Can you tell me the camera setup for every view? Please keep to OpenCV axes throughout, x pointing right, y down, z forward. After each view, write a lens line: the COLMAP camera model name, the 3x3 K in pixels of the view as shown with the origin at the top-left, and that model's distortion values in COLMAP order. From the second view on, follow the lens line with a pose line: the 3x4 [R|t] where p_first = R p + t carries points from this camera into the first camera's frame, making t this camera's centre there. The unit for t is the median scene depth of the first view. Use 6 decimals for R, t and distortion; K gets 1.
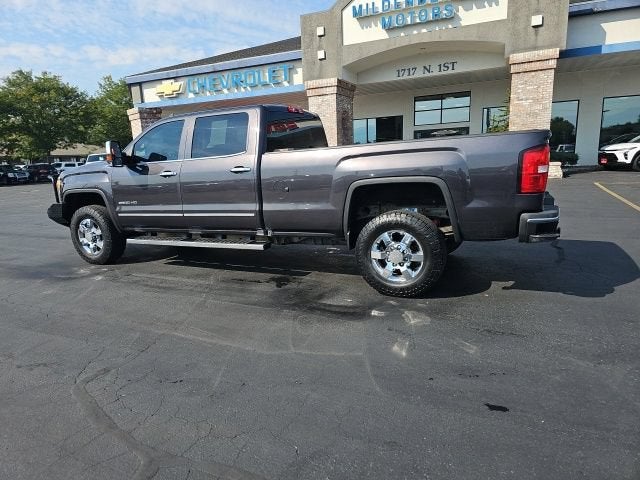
lens RADIAL K [[420.9, 0, 309.9], [0, 420.9, 242.0], [0, 0, 1]] dist [0.057612, -0.048396]
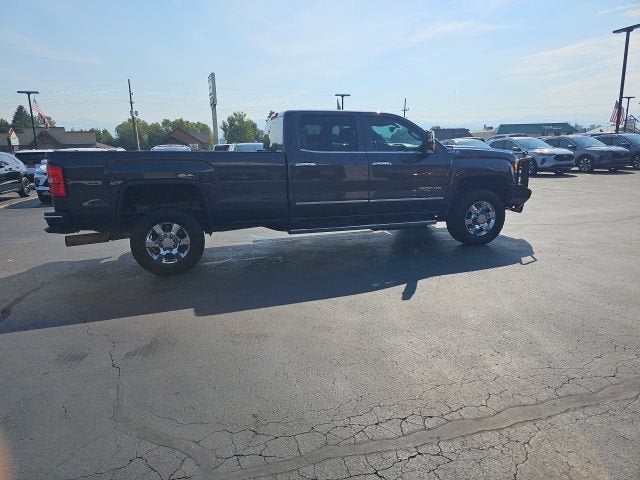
lens RADIAL K [[420.9, 0, 313.0], [0, 420.9, 240.6], [0, 0, 1]] dist [0.057612, -0.048396]
pose [[-0.742543, 0.204027, -0.637967, 0.218474], [-0.075211, 0.921055, 0.382100, -0.141085], [0.665562, 0.331709, -0.668578, 0.616247]]
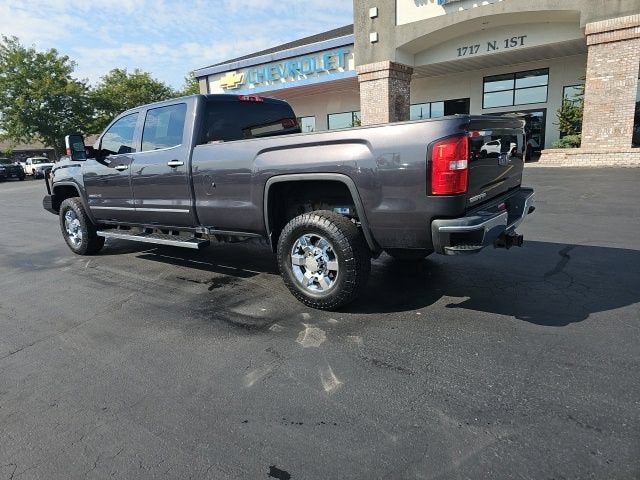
lens RADIAL K [[420.9, 0, 308.9], [0, 420.9, 236.6], [0, 0, 1]] dist [0.057612, -0.048396]
pose [[0.981114, 0.028505, -0.191321, 0.087279], [-0.025415, 0.999504, 0.018586, -0.009095], [0.191756, -0.013373, 0.981352, 0.033228]]
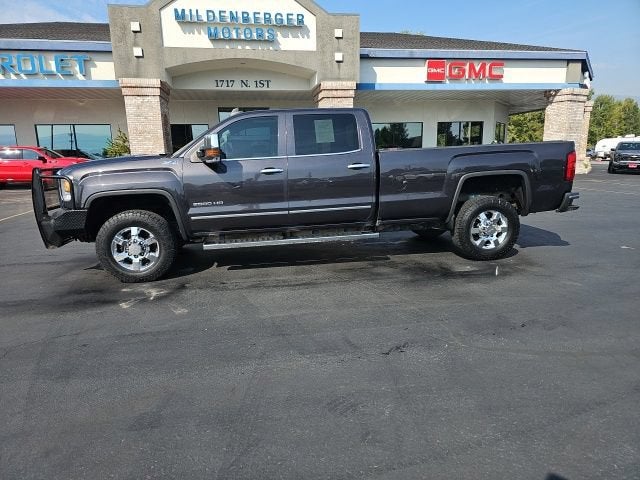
lens RADIAL K [[420.9, 0, 315.7], [0, 420.9, 243.2], [0, 0, 1]] dist [0.057612, -0.048396]
pose [[0.814595, -0.089620, 0.573065, -0.248270], [0.102808, 0.994657, 0.009413, 0.001538], [-0.570847, 0.051248, 0.819456, 0.049414]]
